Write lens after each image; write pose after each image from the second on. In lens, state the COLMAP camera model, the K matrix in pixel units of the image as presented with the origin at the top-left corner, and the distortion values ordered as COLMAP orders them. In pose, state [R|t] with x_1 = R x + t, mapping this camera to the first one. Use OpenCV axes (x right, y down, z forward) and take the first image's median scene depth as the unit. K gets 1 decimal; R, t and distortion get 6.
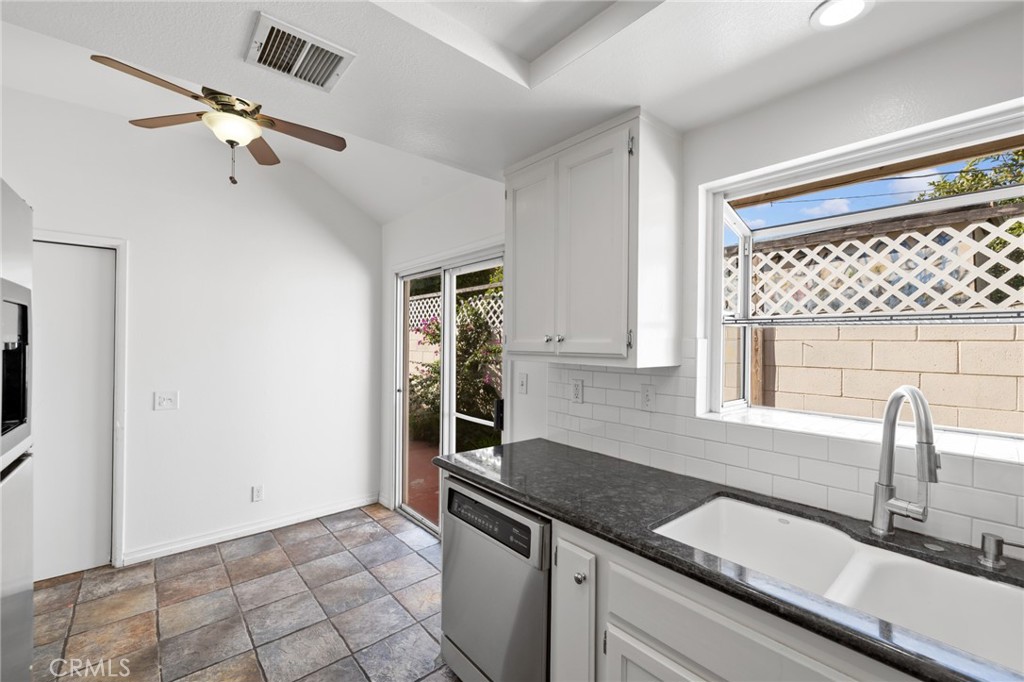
lens RADIAL K [[424.9, 0, 515.1], [0, 424.9, 340.4], [0, 0, 1]] dist [-0.000910, 0.000262]
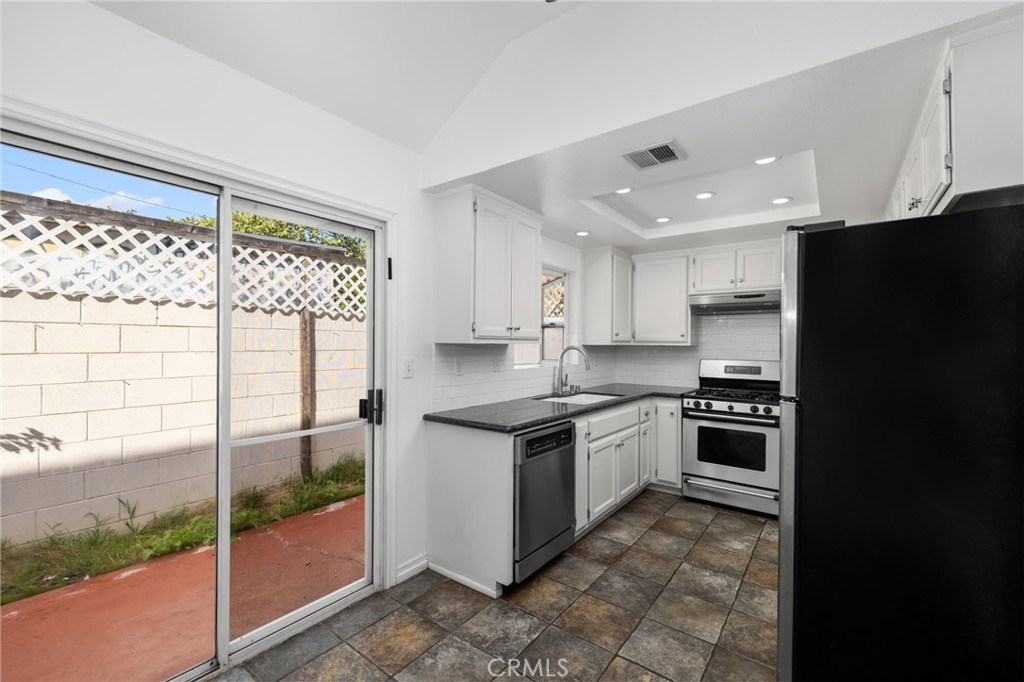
lens RADIAL K [[424.9, 0, 515.7], [0, 424.9, 336.2], [0, 0, 1]] dist [-0.000910, 0.000262]
pose [[-0.197834, 0.004221, 0.980226, -0.839128], [-0.016509, 0.999835, -0.007638, 0.022882], [-0.980097, -0.017693, -0.197731, 0.763746]]
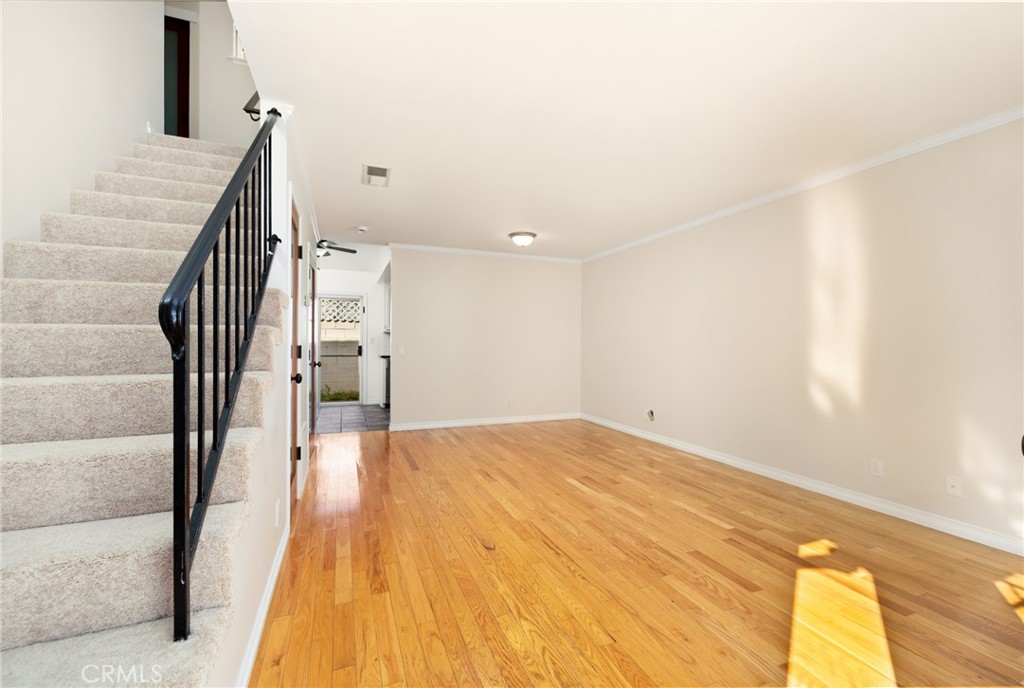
lens RADIAL K [[428.7, 0, 517.5], [0, 428.7, 344.7], [0, 0, 1]] dist [0.000154, 0.000299]
pose [[0.334671, -0.007082, 0.942308, -2.201212], [-0.007944, 0.999915, 0.010336, 0.078748], [-0.942301, -0.010945, 0.334587, -0.950177]]
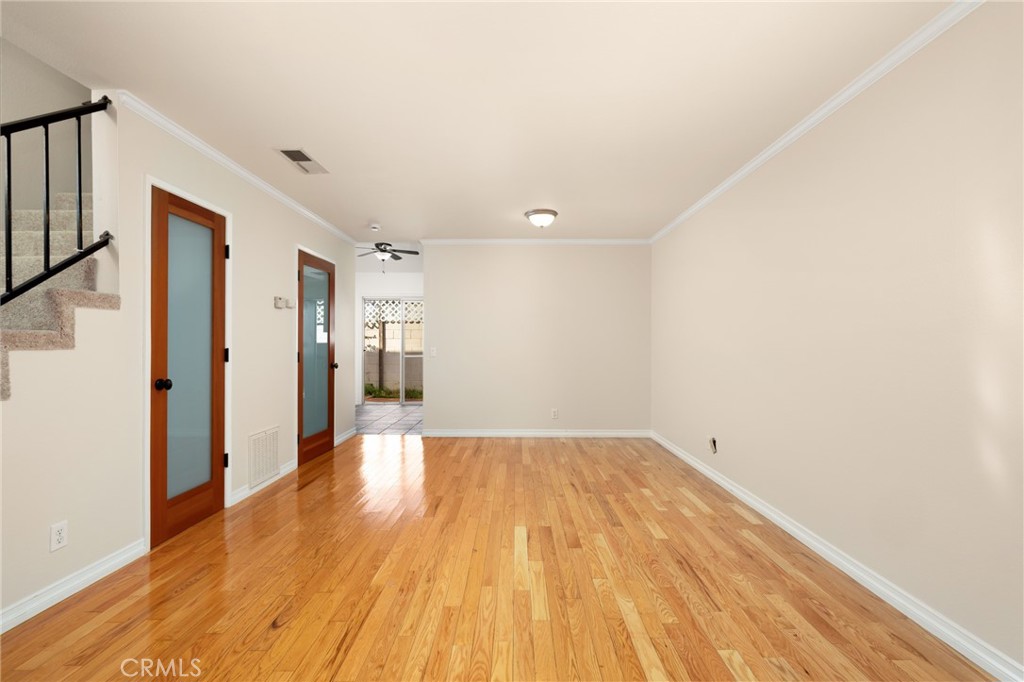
lens RADIAL K [[424.9, 0, 513.0], [0, 424.9, 341.5], [0, 0, 1]] dist [-0.000910, 0.000262]
pose [[0.669422, -0.004258, 0.742870, -1.691673], [-0.000678, 0.999980, 0.006343, 0.073006], [-0.742882, -0.004750, 0.669406, -1.264187]]
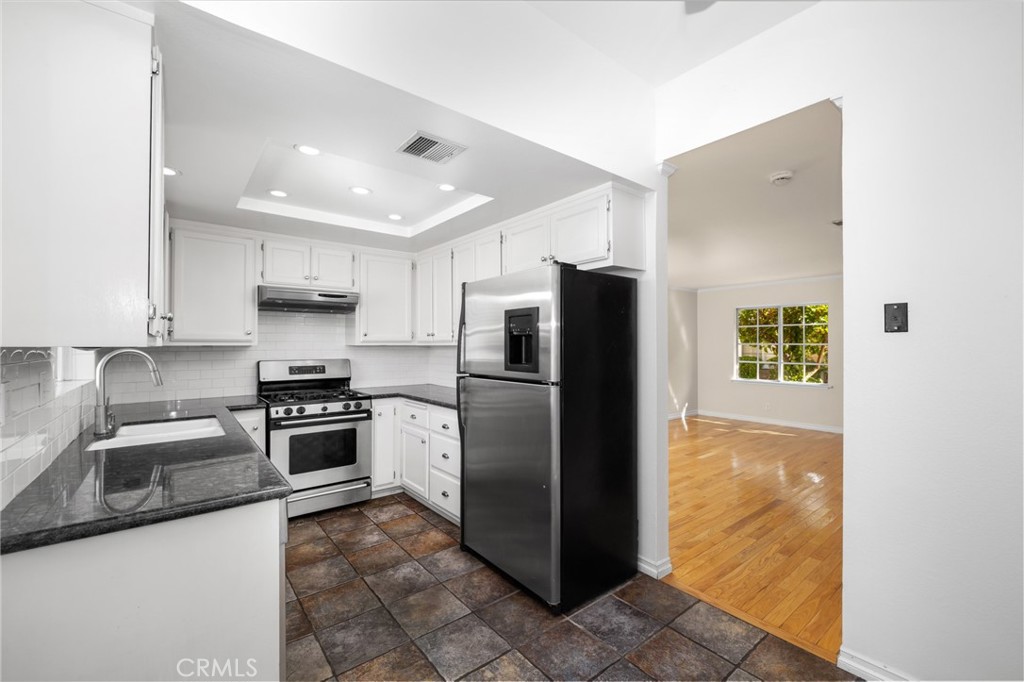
lens RADIAL K [[424.9, 0, 515.3], [0, 424.9, 336.0], [0, 0, 1]] dist [-0.000910, 0.000262]
pose [[-0.998501, -0.010937, 0.053628, -0.377705], [-0.012211, 0.999650, -0.023479, 0.026739], [-0.053352, -0.024098, -0.998285, 1.058122]]
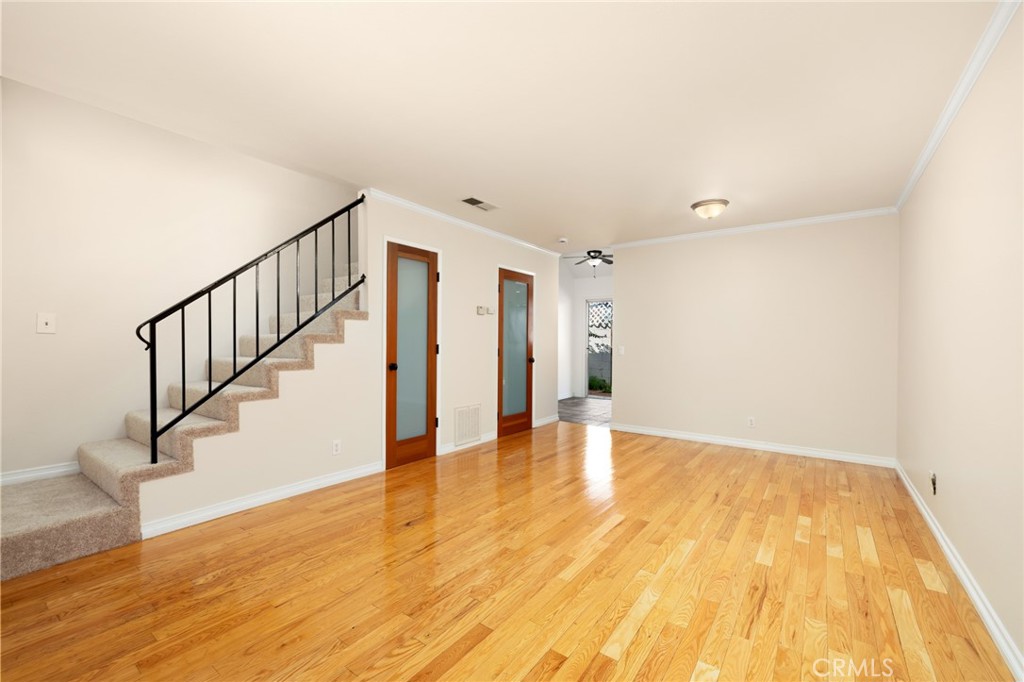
lens RADIAL K [[424.9, 0, 516.3], [0, 424.9, 341.1], [0, 0, 1]] dist [-0.000910, 0.000262]
pose [[0.976475, -0.001073, 0.215628, -1.452891], [-0.000557, 0.999972, 0.007499, 0.073665], [-0.215630, -0.007443, 0.976447, -1.548330]]
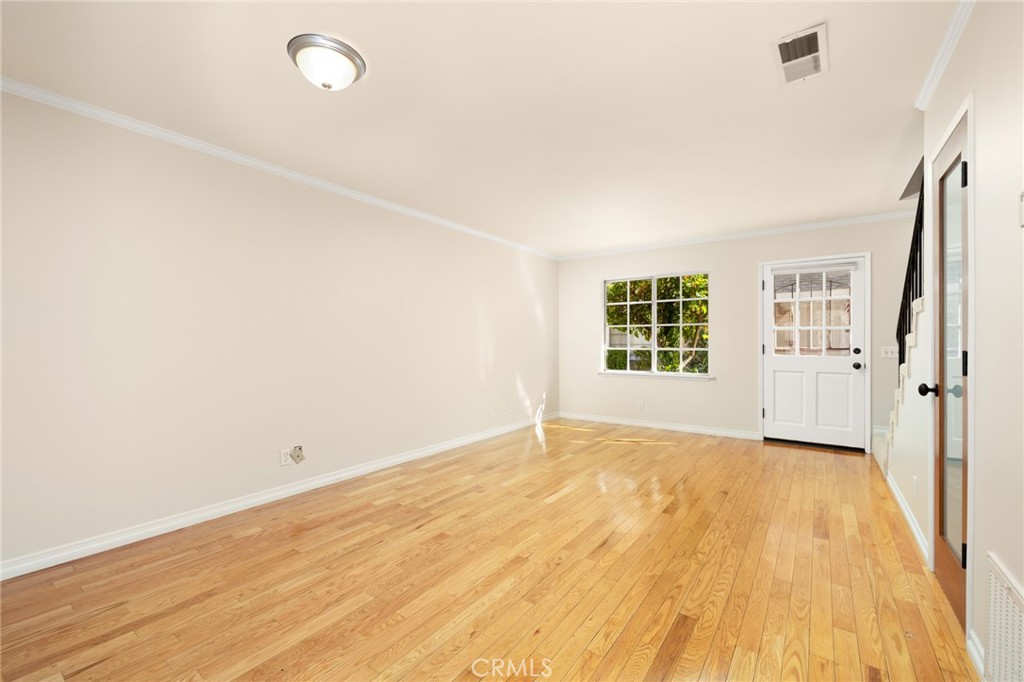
lens RADIAL K [[424.9, 0, 515.6], [0, 424.9, 339.8], [0, 0, 1]] dist [-0.000910, 0.000262]
pose [[-0.975389, -0.009400, -0.220292, -0.726338], [-0.006848, 0.999900, -0.012347, 0.090863], [0.220386, -0.010534, -0.975356, 0.290157]]
